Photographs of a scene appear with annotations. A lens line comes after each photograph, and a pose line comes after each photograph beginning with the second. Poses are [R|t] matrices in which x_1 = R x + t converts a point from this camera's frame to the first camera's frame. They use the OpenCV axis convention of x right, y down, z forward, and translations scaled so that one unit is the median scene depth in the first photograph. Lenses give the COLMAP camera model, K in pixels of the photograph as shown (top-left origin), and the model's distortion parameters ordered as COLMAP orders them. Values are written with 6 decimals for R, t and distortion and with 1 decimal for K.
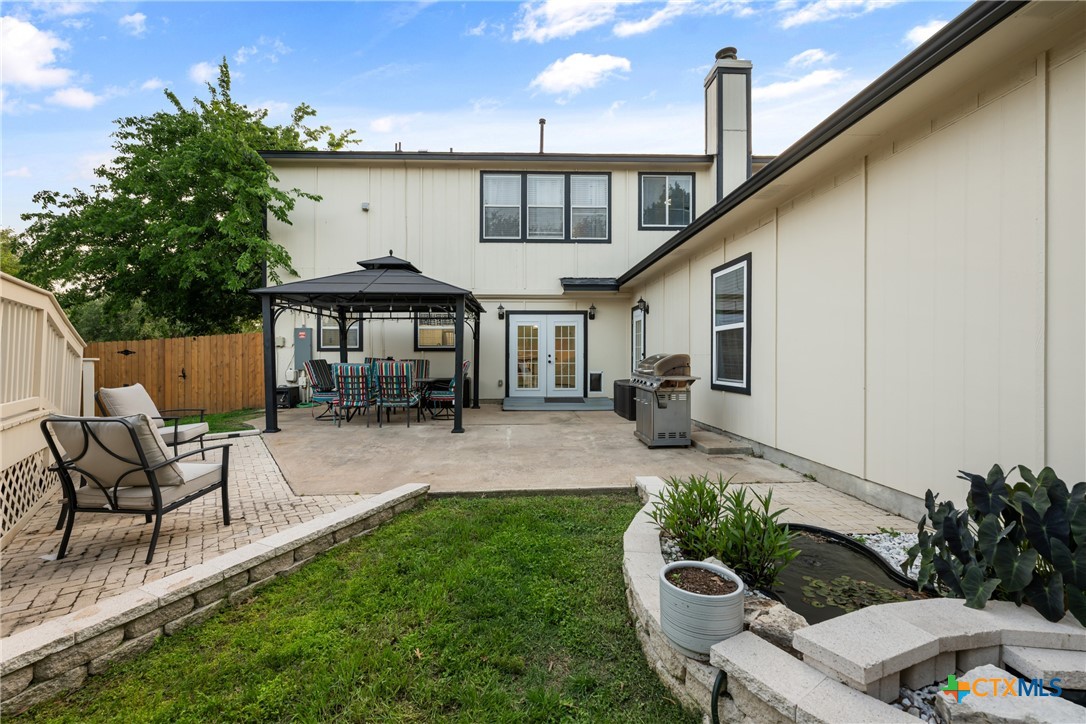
lens RADIAL K [[467.3, 0, 543.0], [0, 467.3, 362.0], [0, 0, 1]] dist [-0.000918, 0.000092]
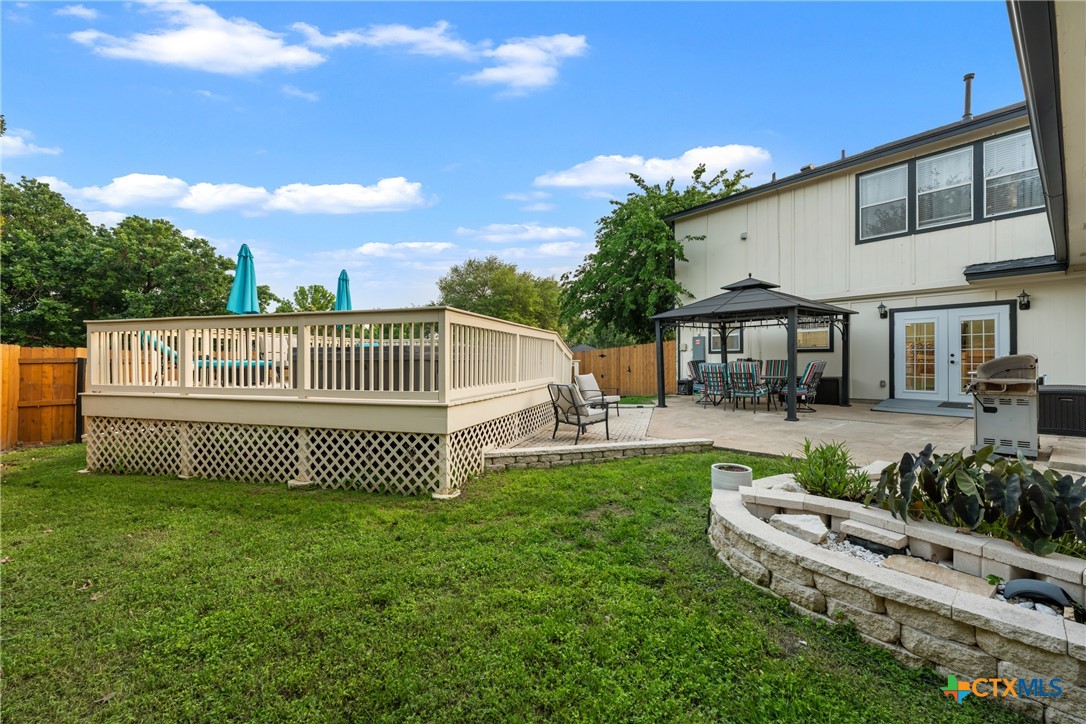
lens RADIAL K [[432.4, 0, 542.7], [0, 432.4, 368.5], [0, 0, 1]] dist [-0.000160, 0.000219]
pose [[0.617432, 0.013607, -0.786506, 0.194595], [-0.000287, 0.999854, 0.017073, -0.002103], [0.786624, -0.010316, 0.617346, -0.125534]]
